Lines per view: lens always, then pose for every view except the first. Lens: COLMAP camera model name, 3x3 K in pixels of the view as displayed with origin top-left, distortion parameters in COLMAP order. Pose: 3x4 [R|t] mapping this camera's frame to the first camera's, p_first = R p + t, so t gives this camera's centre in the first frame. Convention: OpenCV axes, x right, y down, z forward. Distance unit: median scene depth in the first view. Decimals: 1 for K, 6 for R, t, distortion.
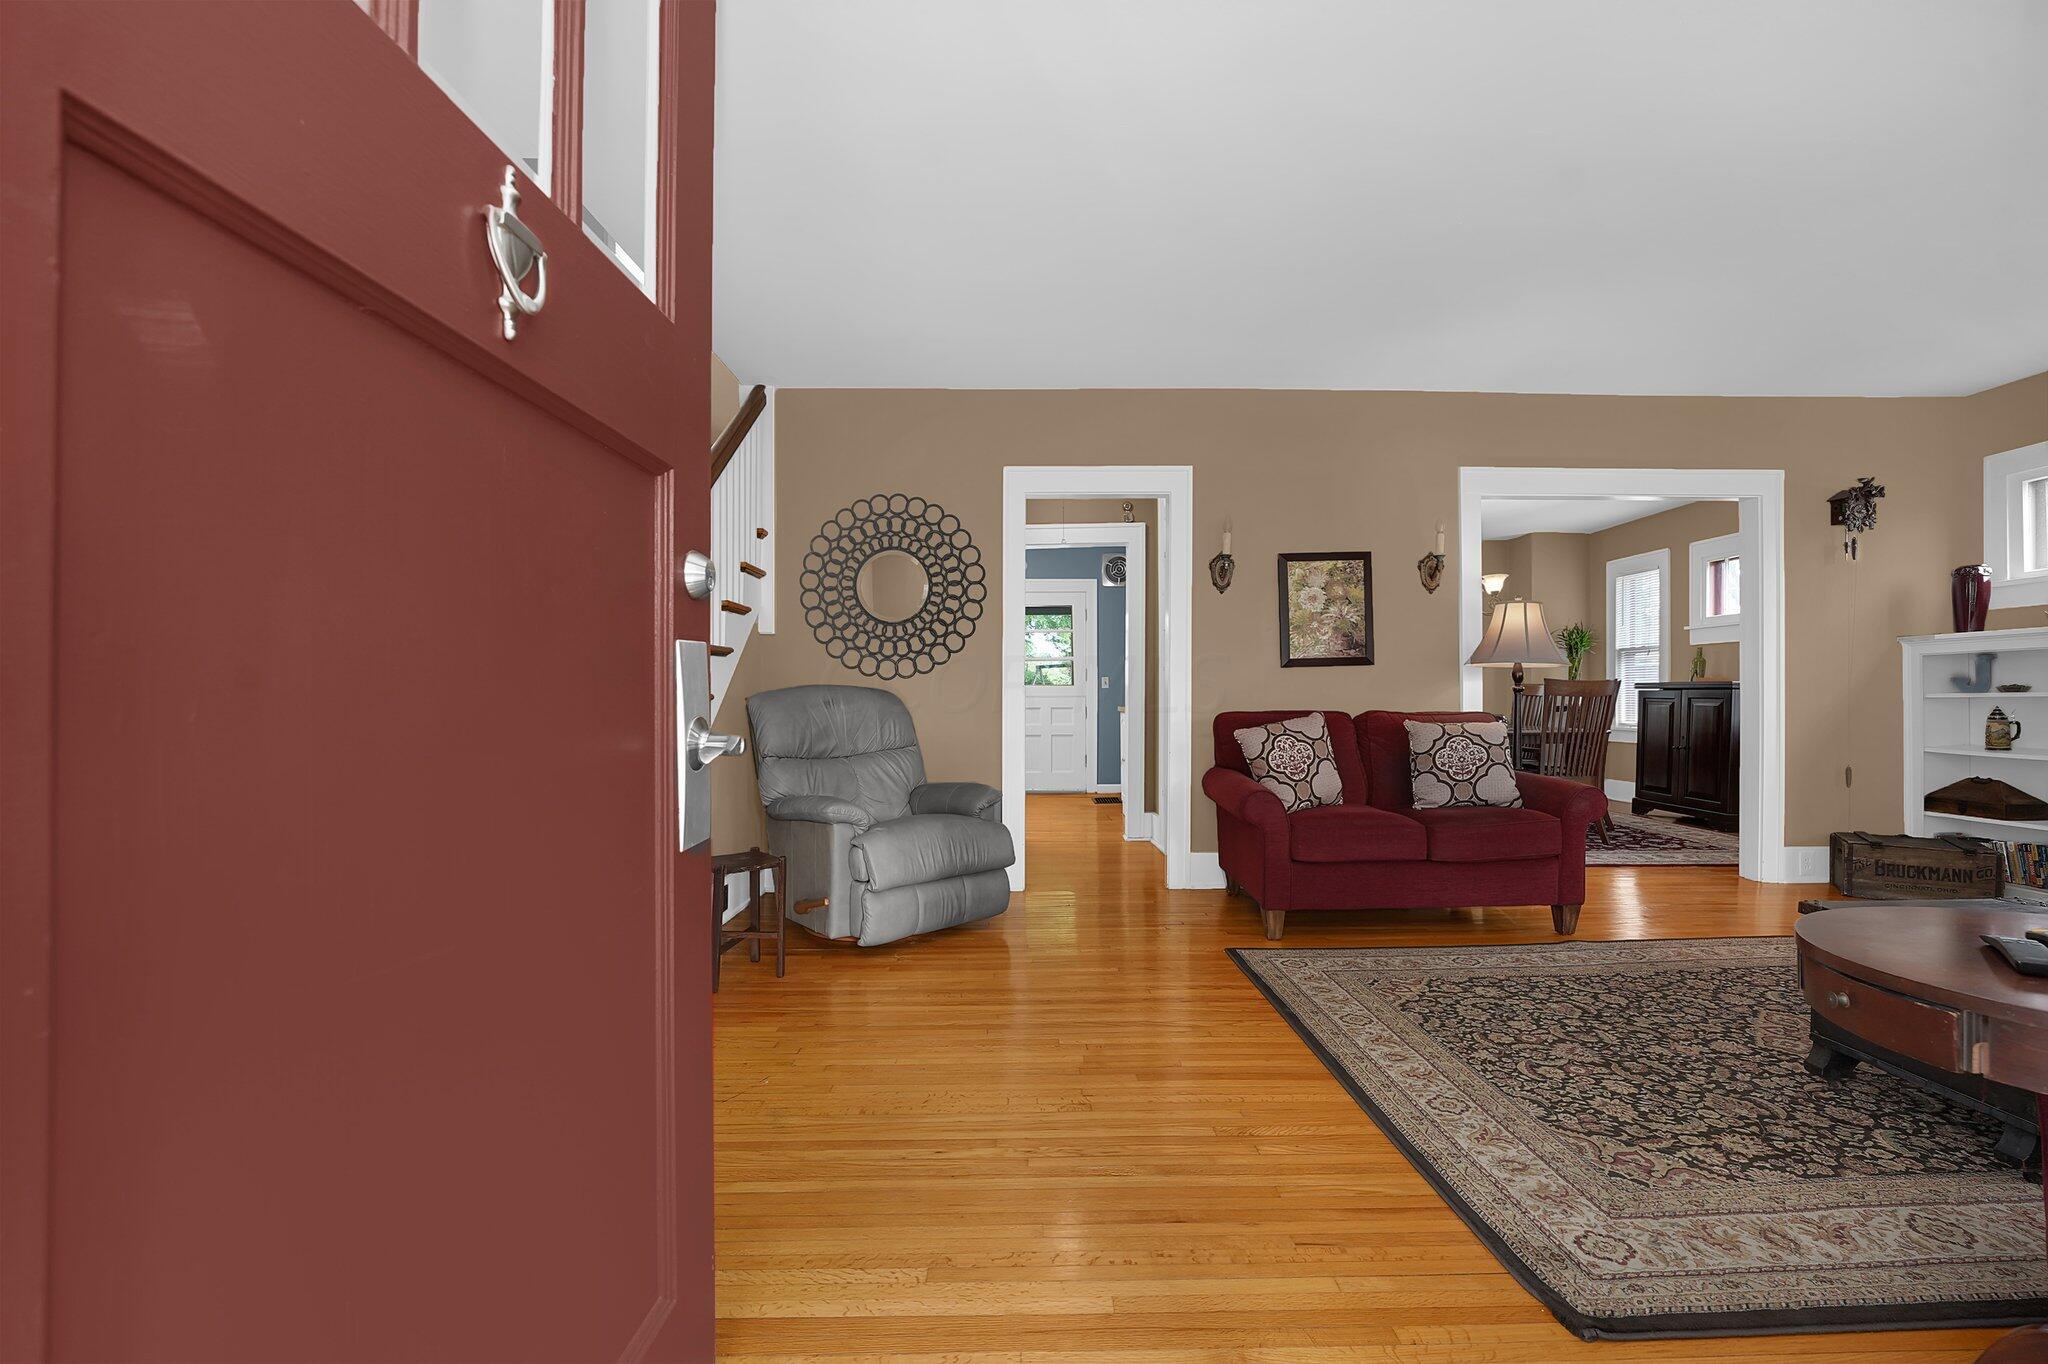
lens RADIAL K [[856.6, 0, 1018.9], [0, 856.6, 695.4], [0, 0, 1]] dist [-0.028882, 0.001494]
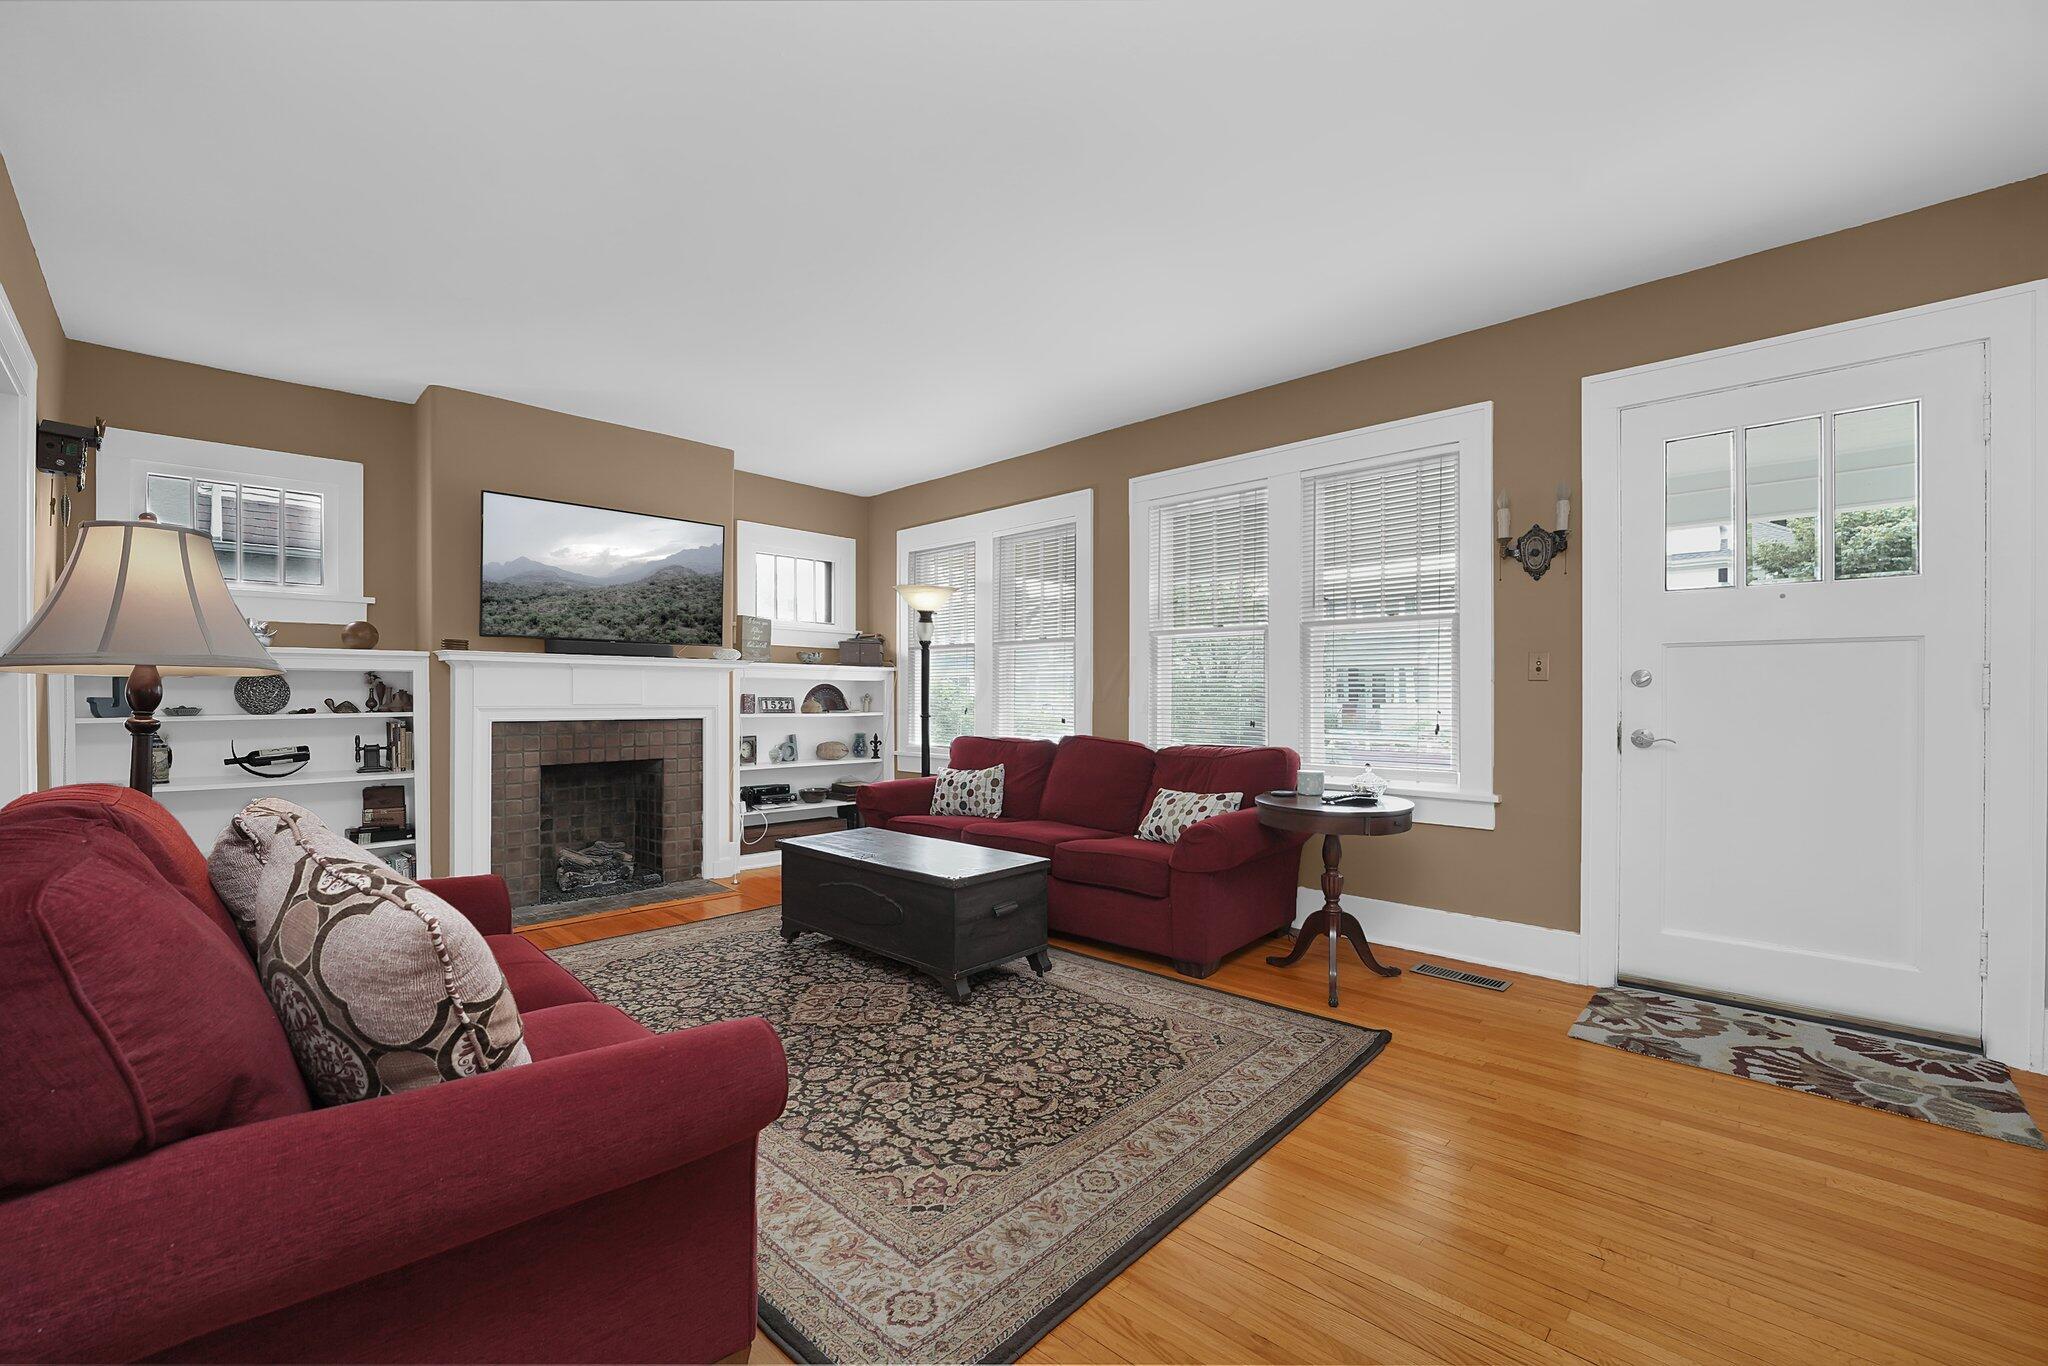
lens RADIAL K [[856.6, 0, 1006.9], [0, 856.6, 696.5], [0, 0, 1]] dist [-0.028882, 0.001494]
pose [[-0.710104, 0.001288, 0.704096, -0.069825], [0.004395, 0.999987, 0.002604, -0.041587], [-0.704084, 0.004943, -0.710100, 1.826312]]
